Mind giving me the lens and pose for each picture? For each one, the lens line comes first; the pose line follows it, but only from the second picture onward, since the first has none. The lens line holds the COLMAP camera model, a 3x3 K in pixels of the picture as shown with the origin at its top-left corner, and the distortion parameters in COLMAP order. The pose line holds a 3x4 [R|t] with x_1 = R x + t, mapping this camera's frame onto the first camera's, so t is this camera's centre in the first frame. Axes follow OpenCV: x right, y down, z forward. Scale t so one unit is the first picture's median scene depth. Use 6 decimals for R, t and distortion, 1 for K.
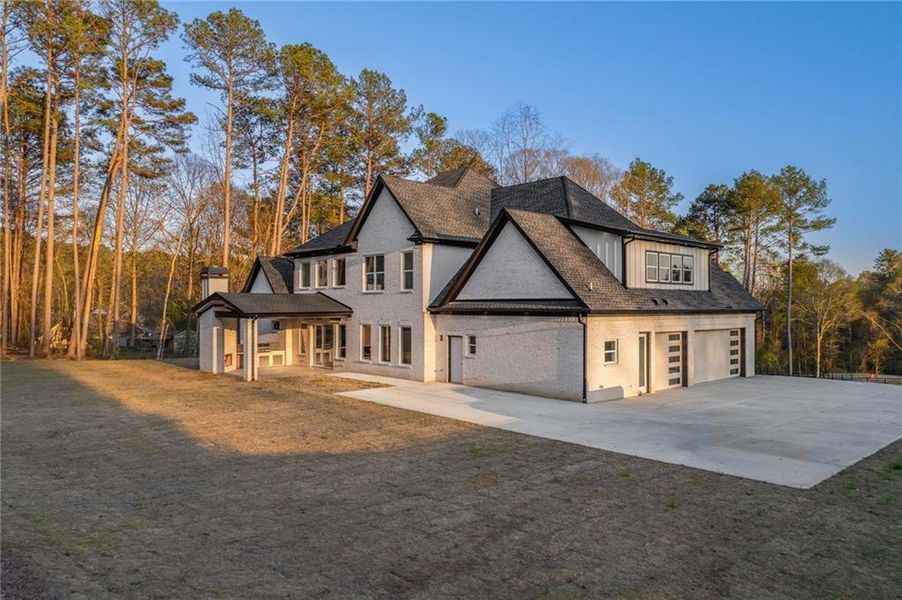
lens RADIAL K [[632.4, 0, 451.0], [0, 632.4, 300.0], [0, 0, 1]] dist [-0.043929, 0.007045]
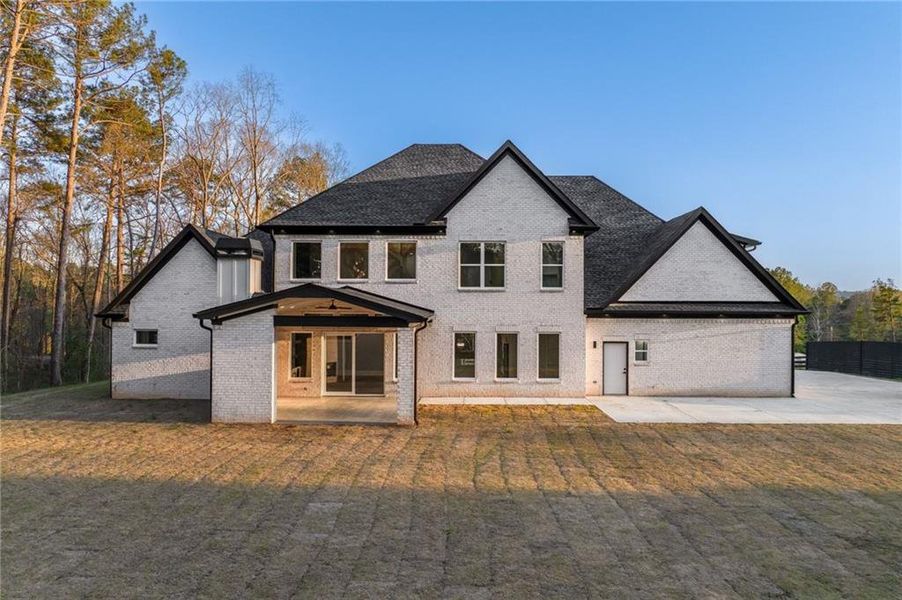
lens RADIAL K [[632.4, 0, 451.0], [0, 632.4, 300.0], [0, 0, 1]] dist [-0.043929, 0.007045]
pose [[0.690026, 0.005597, 0.723763, -0.792145], [-0.009990, 0.999948, 0.001791, -0.001225], [-0.723716, -0.008466, 0.690046, 0.555003]]
